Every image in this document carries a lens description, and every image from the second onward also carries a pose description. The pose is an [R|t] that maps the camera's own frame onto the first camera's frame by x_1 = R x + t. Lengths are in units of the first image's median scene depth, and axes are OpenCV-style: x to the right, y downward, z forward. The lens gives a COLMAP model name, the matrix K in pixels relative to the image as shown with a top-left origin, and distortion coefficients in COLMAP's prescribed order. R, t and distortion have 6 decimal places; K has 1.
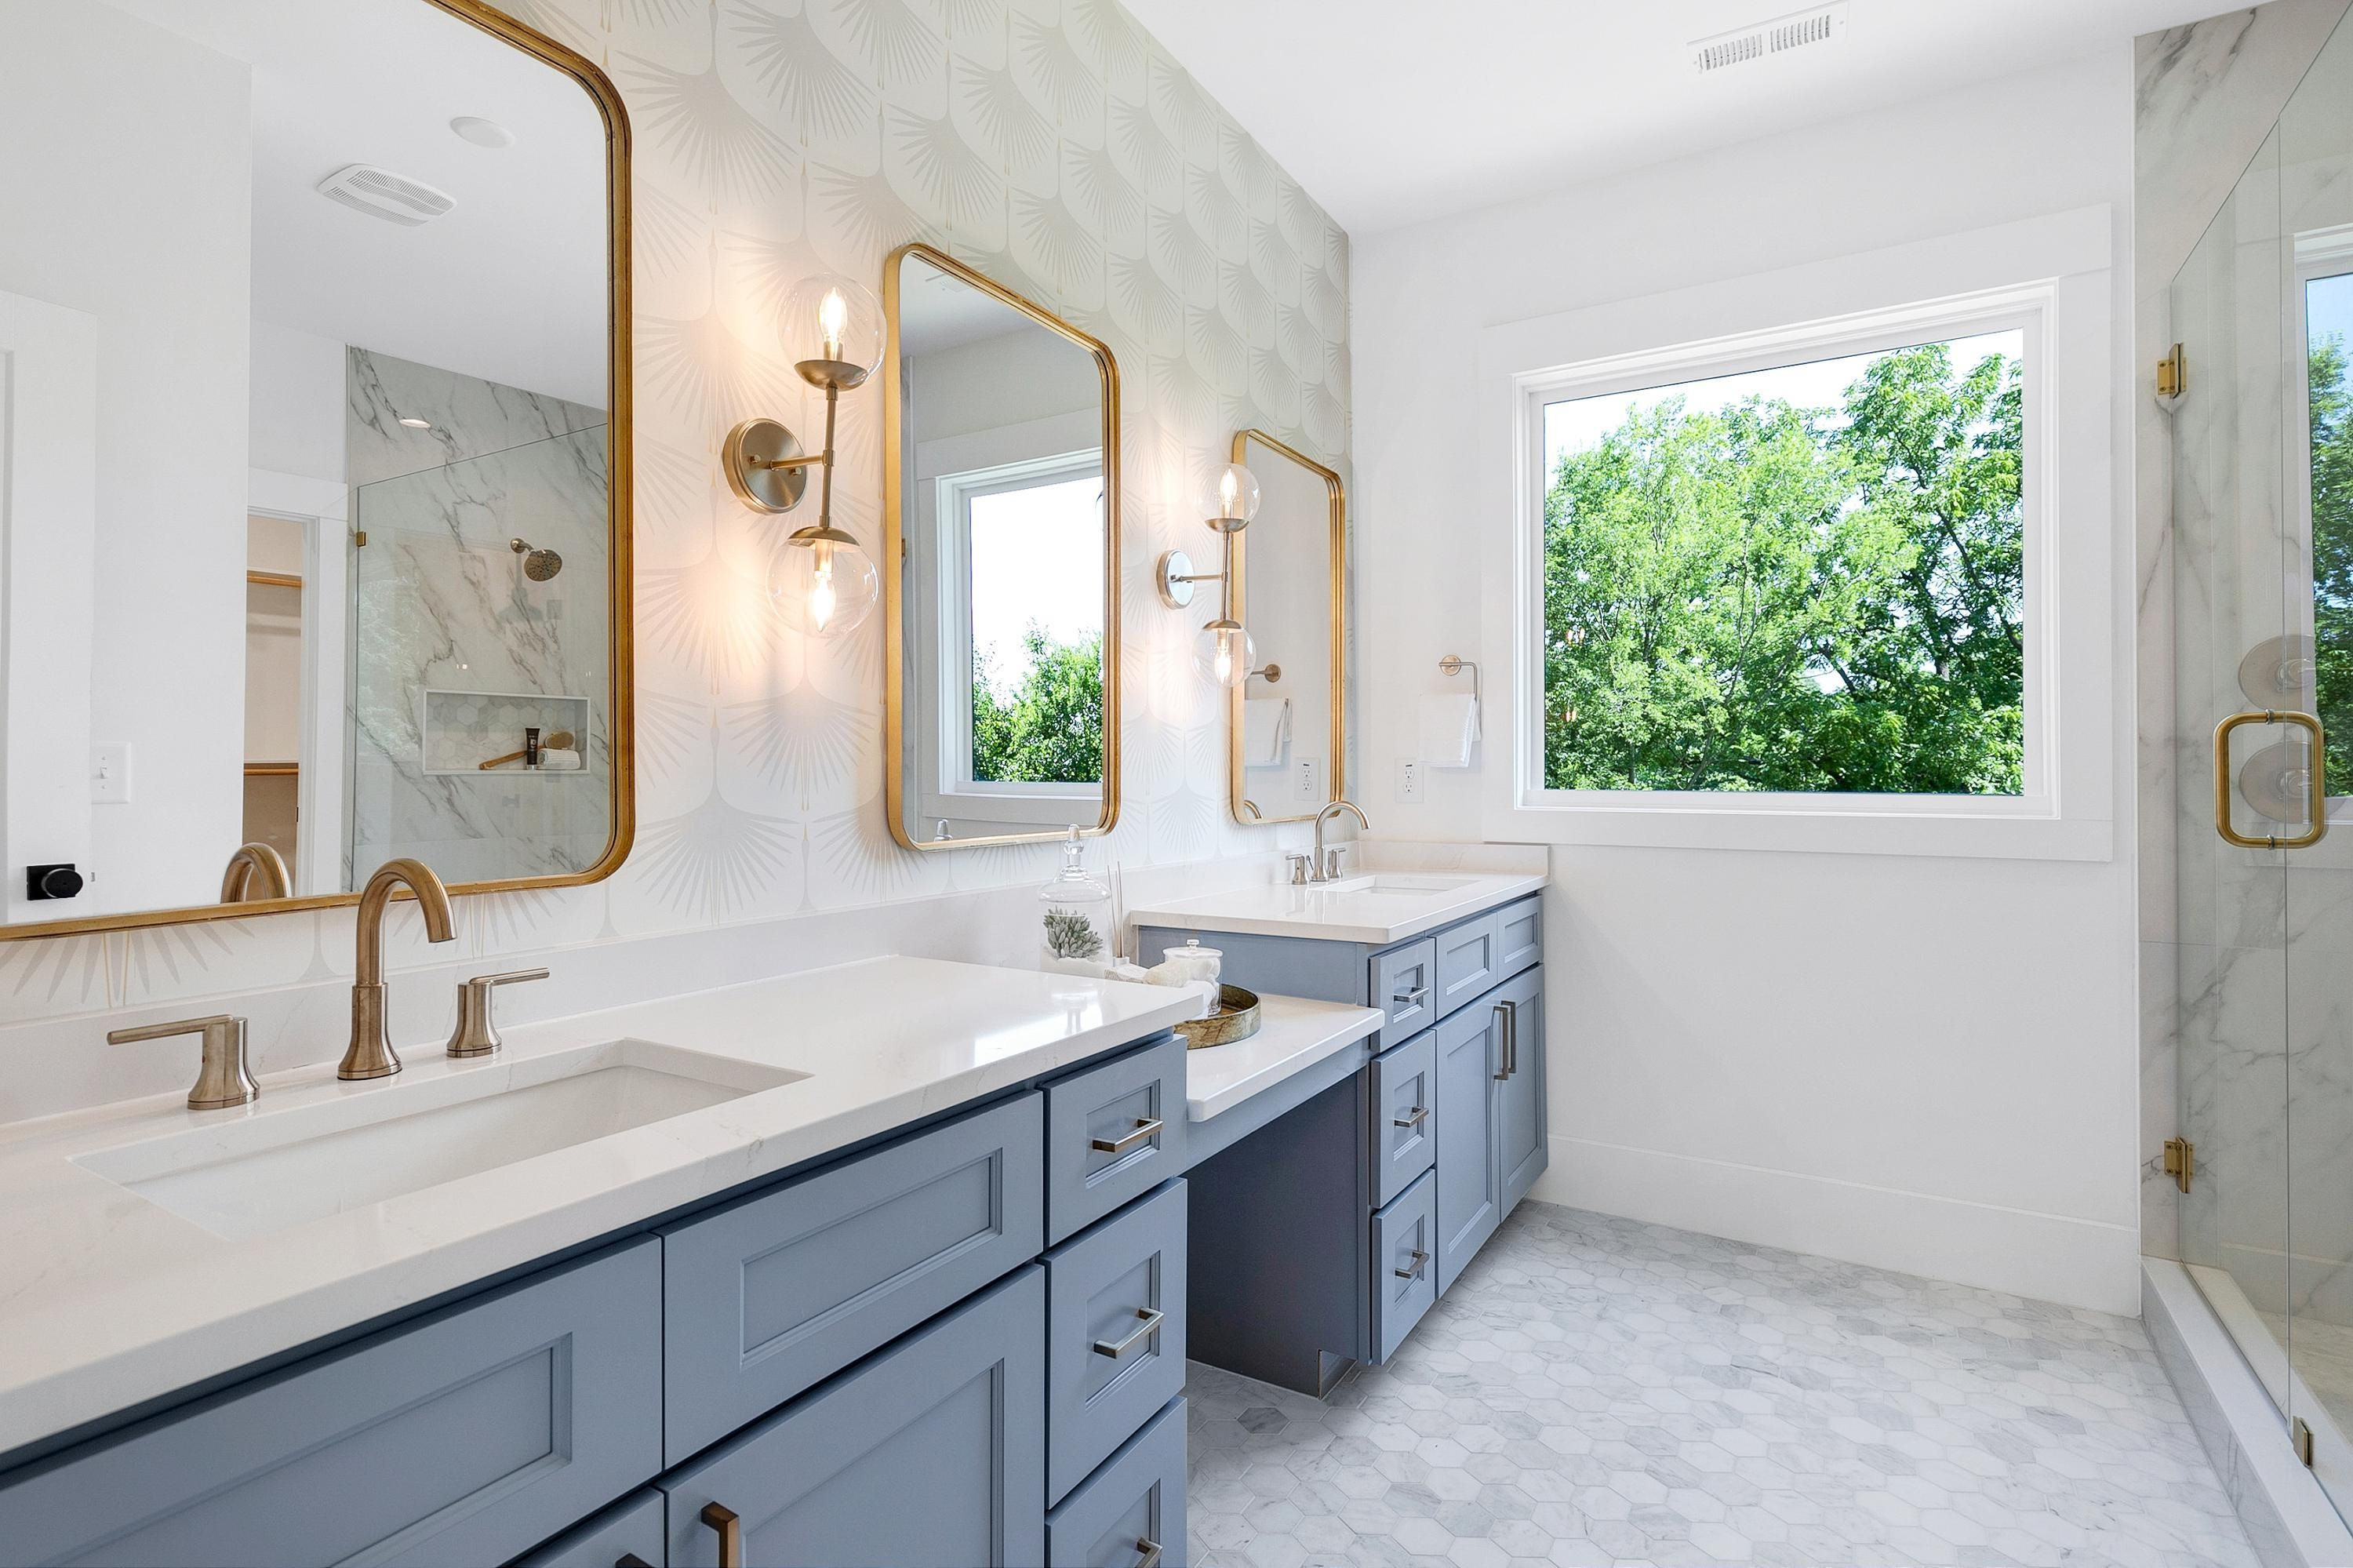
lens RADIAL K [[1141.6, 0, 1184.4], [0, 1141.6, 750.2], [0, 0, 1]] dist [-0.014711, 0.000609]
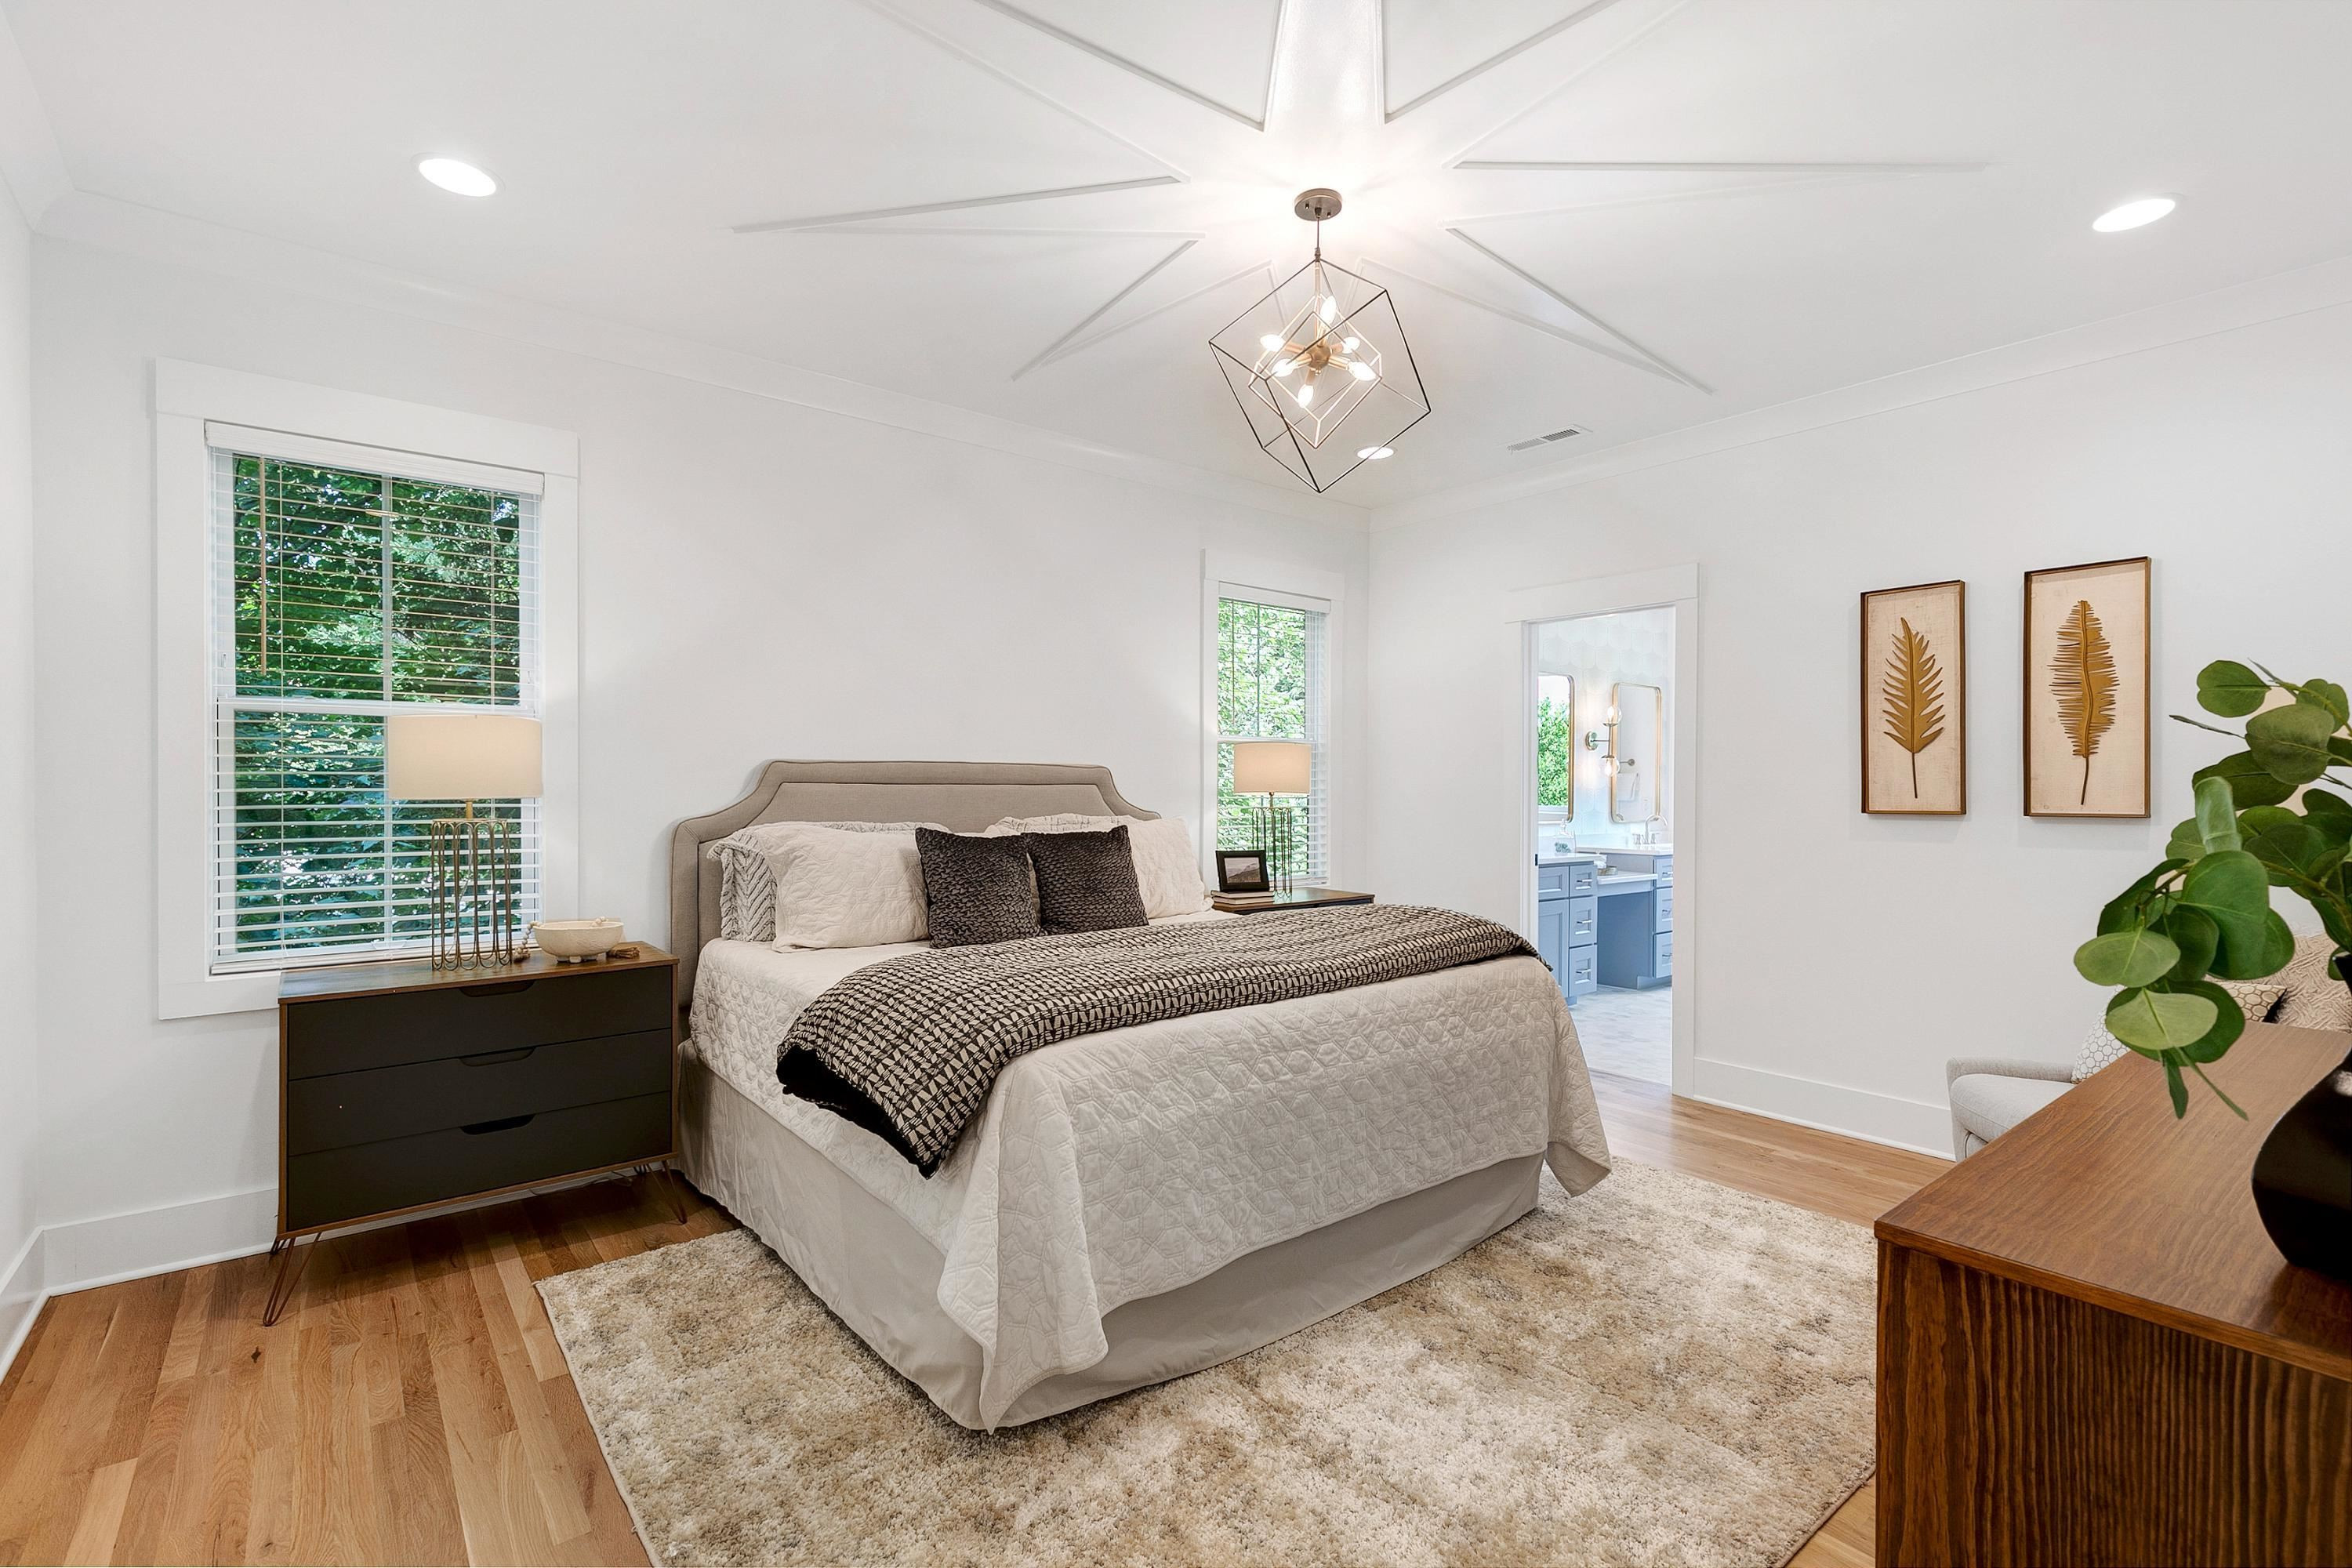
lens RADIAL K [[1073.9, 0, 1175.1], [0, 1073.9, 789.0], [0, 0, 1]] dist [0.009389, -0.000884]
pose [[0.937711, 0.006531, -0.347354, -0.049997], [-0.002457, 0.999923, 0.012168, -0.049125], [0.347407, -0.010557, 0.937655, -1.976348]]
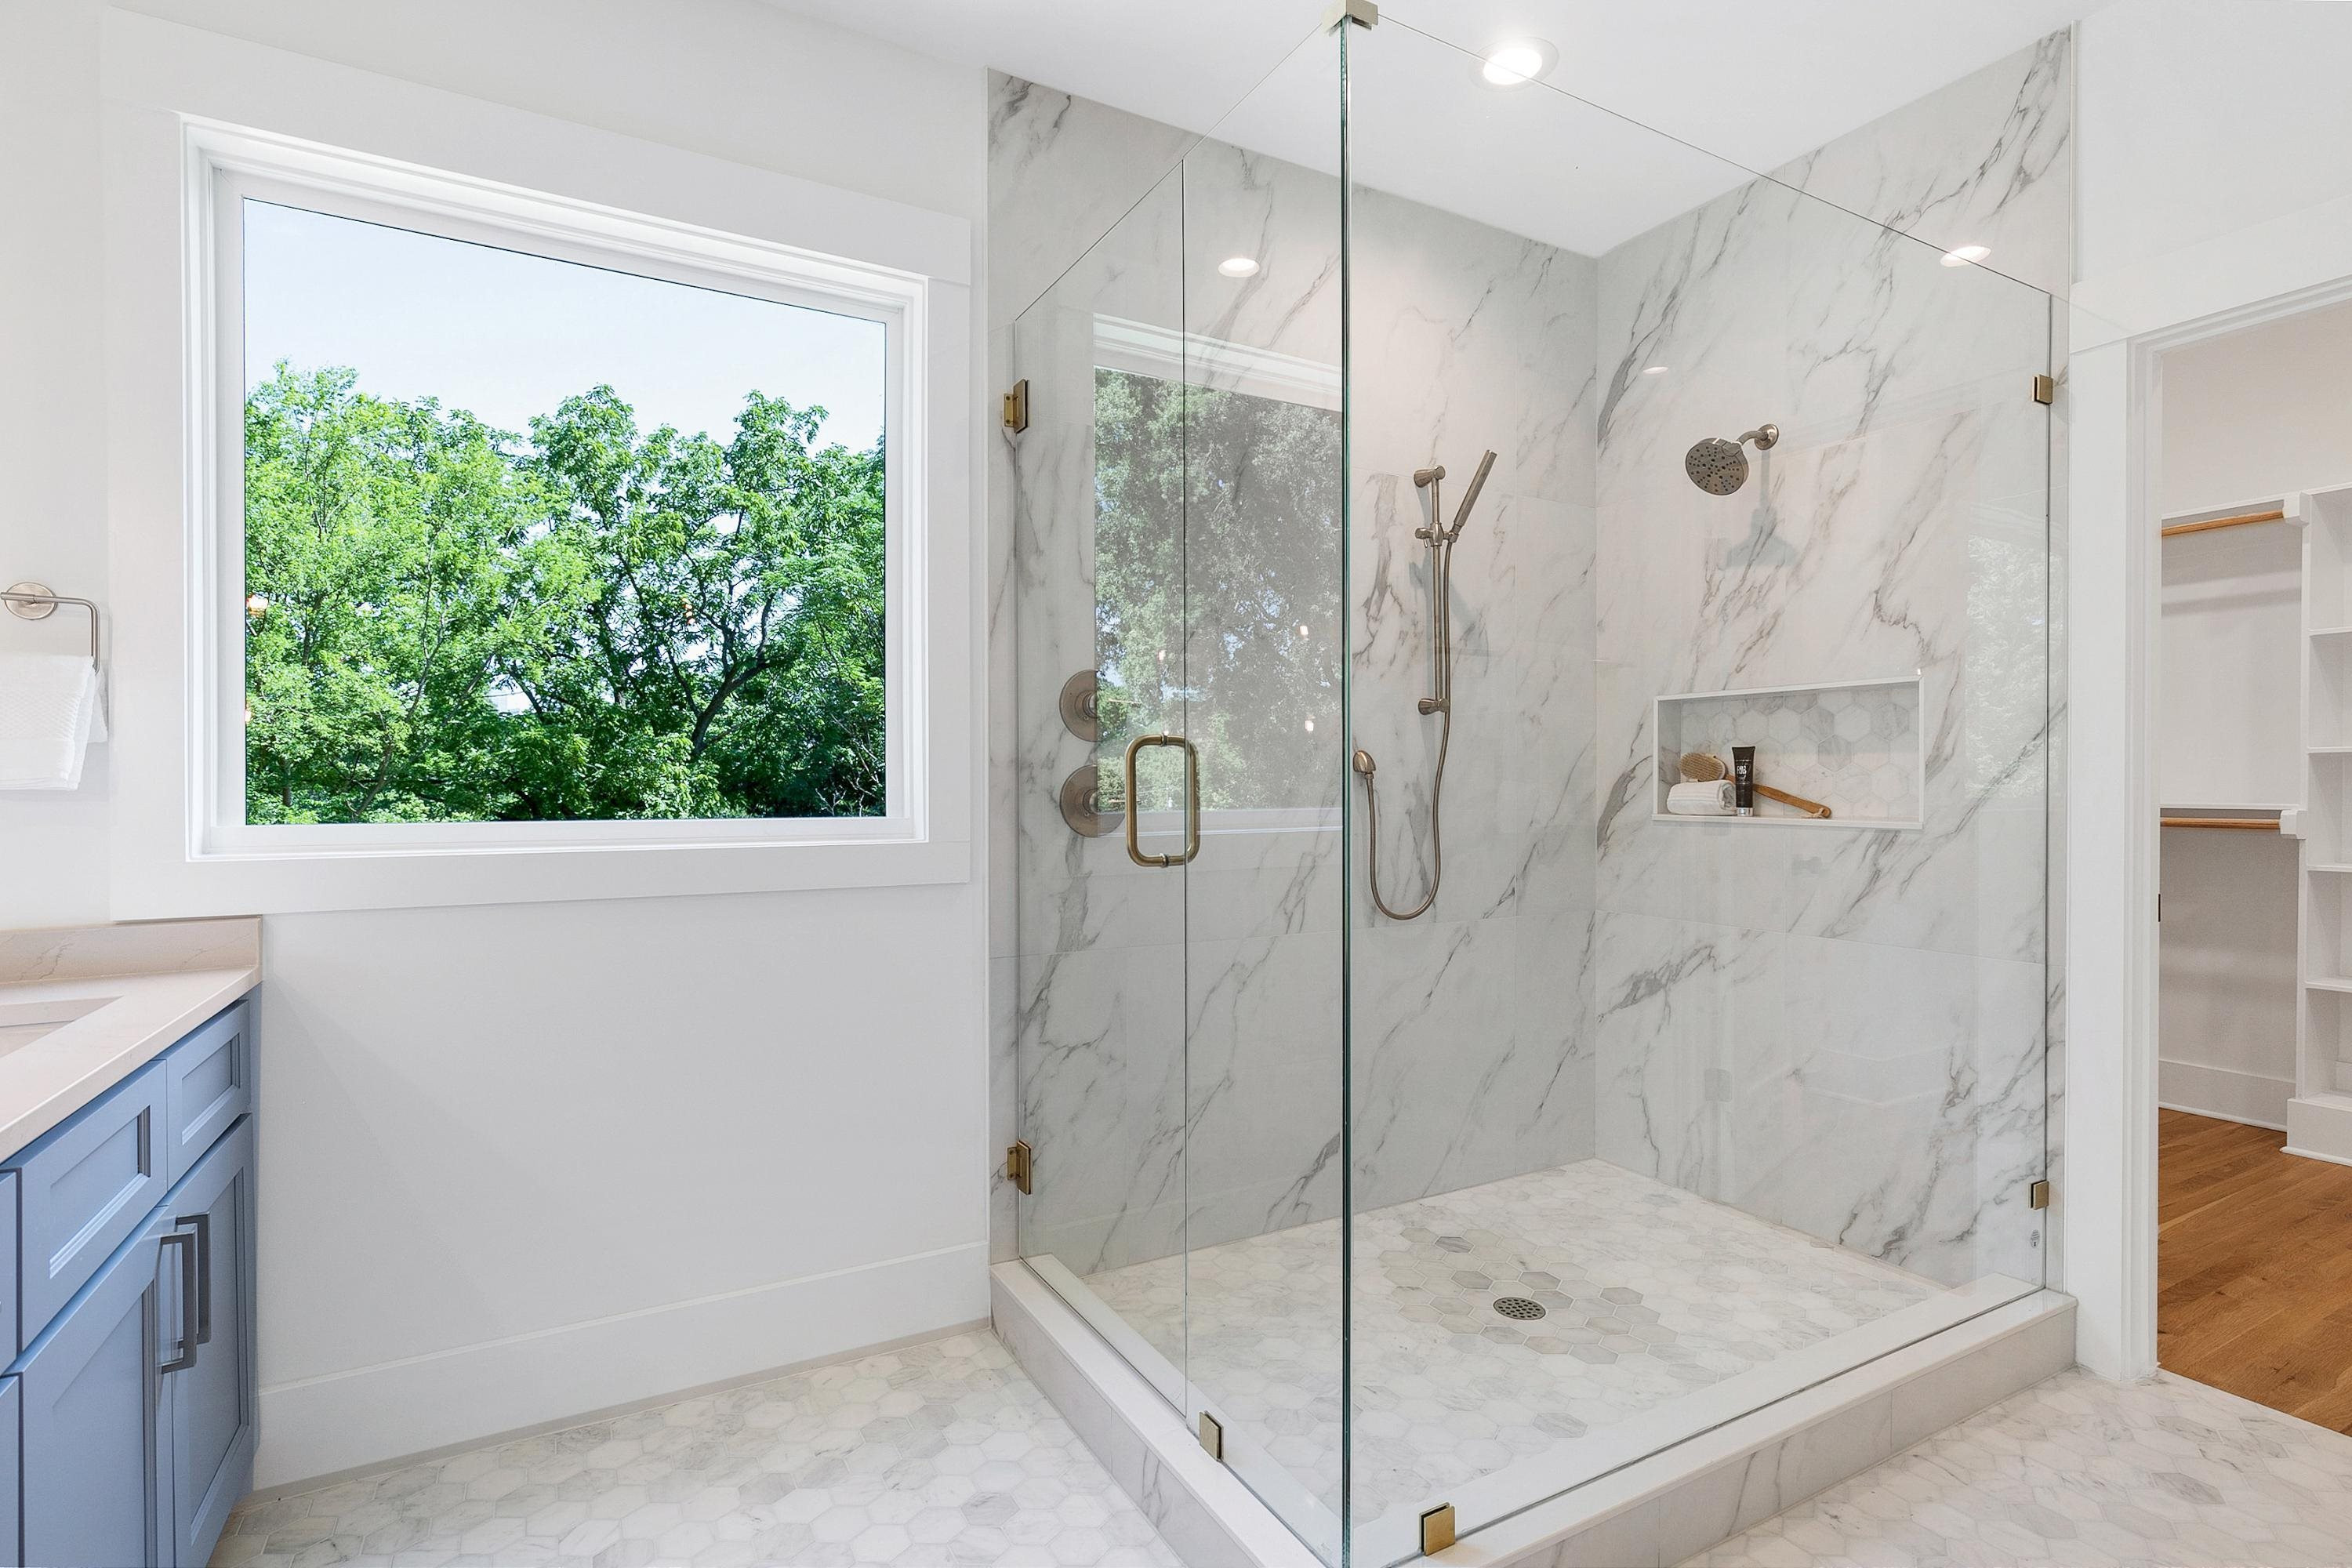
lens RADIAL K [[1073.9, 0, 1133.0], [0, 1073.9, 791.4], [0, 0, 1]] dist [0.009389, -0.000884]
pose [[0.499271, -0.005332, 0.866430, 0.063235], [-0.011552, 0.999851, 0.012809, 0.003839], [-0.866369, -0.016404, 0.499135, 0.371898]]
